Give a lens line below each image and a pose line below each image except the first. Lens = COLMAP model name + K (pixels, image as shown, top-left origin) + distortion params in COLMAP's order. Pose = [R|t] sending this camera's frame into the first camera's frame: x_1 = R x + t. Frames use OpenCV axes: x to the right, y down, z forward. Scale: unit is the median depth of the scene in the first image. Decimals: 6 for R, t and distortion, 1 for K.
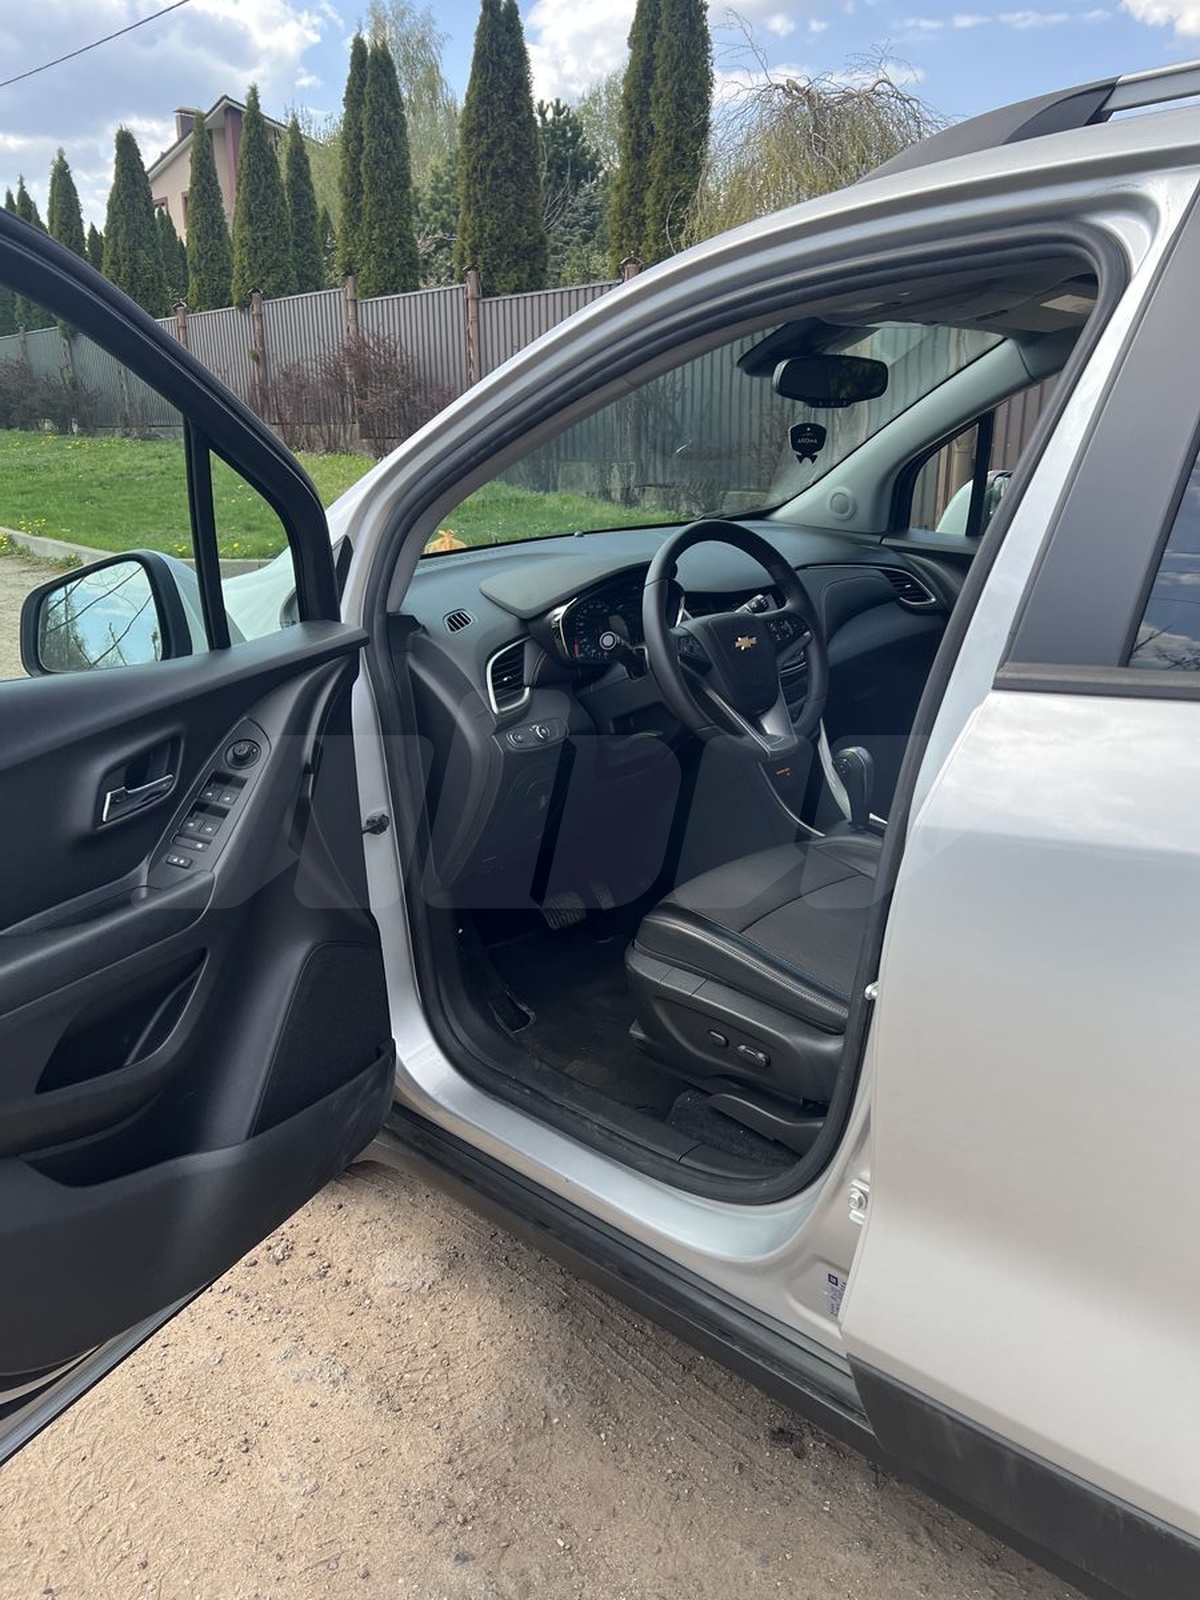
lens RADIAL K [[1241.7, 0, 585.9], [0, 1241.7, 807.2], [0, 0, 1]] dist [0.055103, -0.071905]
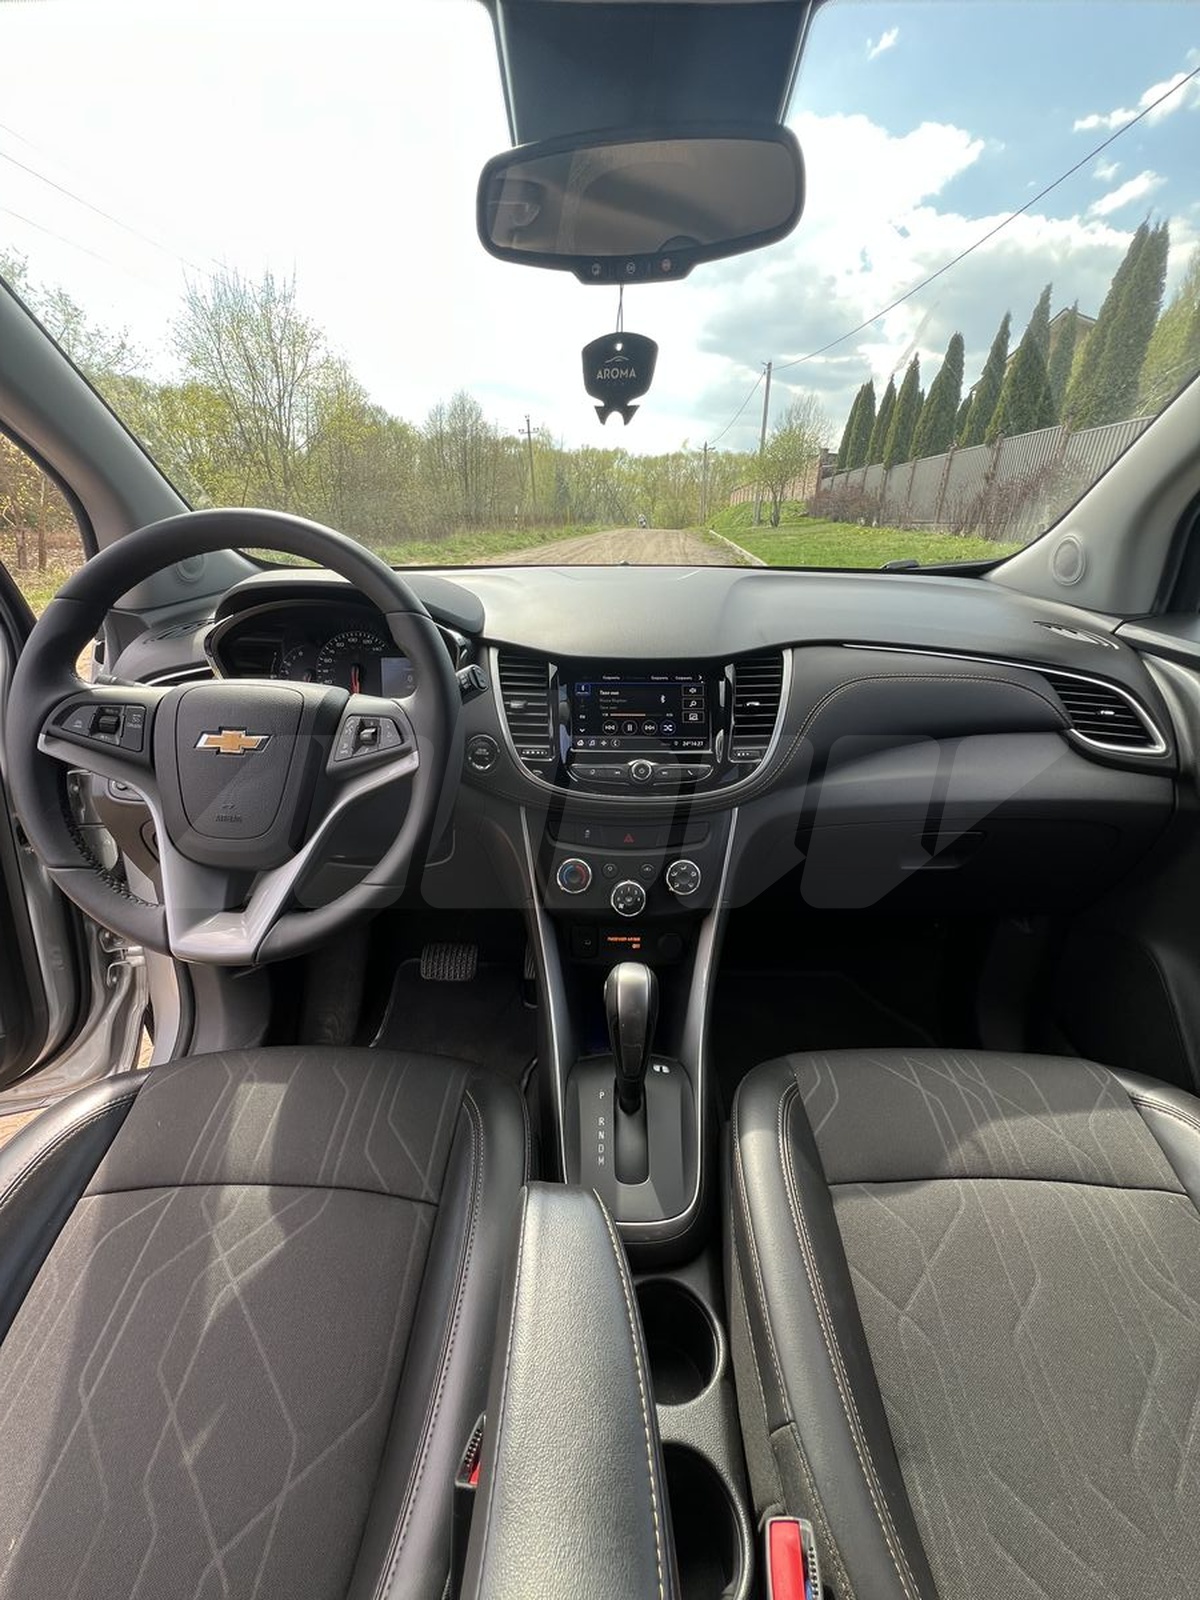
lens RADIAL K [[652.3, 0, 600.0], [0, 652.3, 800.0], [0, 0, 1]] dist [0.000907, 0.000844]
pose [[0.700377, 0.306491, -0.644620, 0.050565], [-0.240088, 0.951652, 0.191618, -0.023116], [0.672182, 0.020561, 0.740100, 0.103619]]
